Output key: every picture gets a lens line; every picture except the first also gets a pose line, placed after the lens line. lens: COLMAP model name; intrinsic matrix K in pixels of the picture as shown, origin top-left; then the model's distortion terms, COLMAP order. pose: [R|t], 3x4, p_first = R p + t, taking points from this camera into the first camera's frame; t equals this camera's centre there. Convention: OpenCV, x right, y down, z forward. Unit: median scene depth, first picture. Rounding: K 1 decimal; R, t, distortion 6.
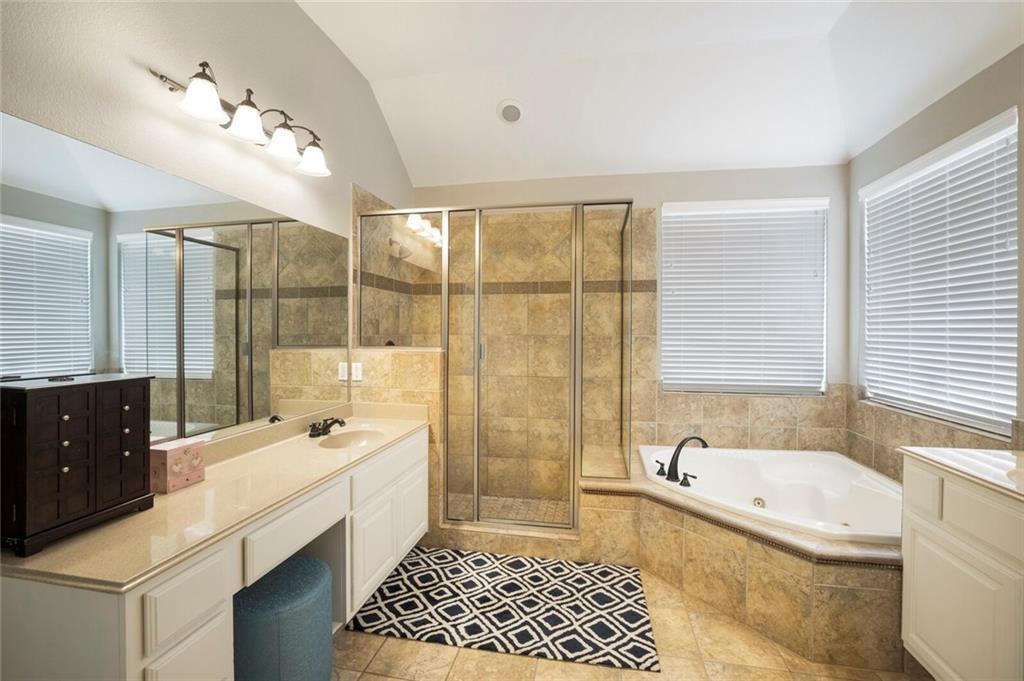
lens RADIAL K [[442.2, 0, 509.9], [0, 442.2, 333.3], [0, 0, 1]] dist [-0.050773, 0.020669]
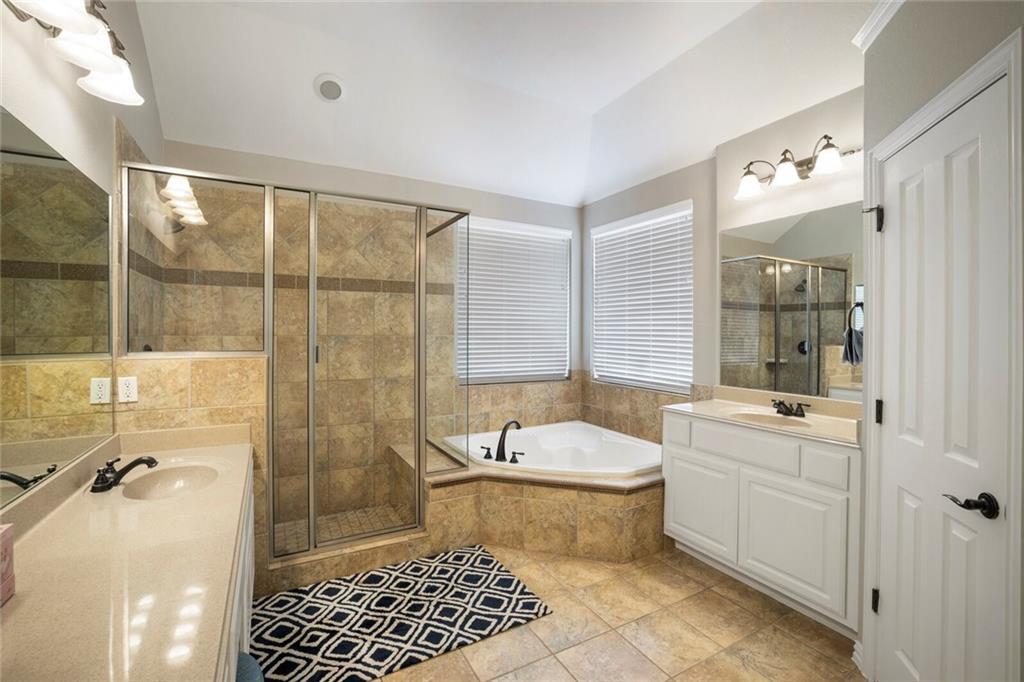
lens RADIAL K [[442.2, 0, 509.9], [0, 442.2, 333.8], [0, 0, 1]] dist [-0.050773, 0.020669]
pose [[0.769677, -0.004383, 0.638418, -0.350571], [0.002241, 0.999989, 0.004163, -0.003128], [-0.638429, -0.001774, 0.769678, 0.090846]]
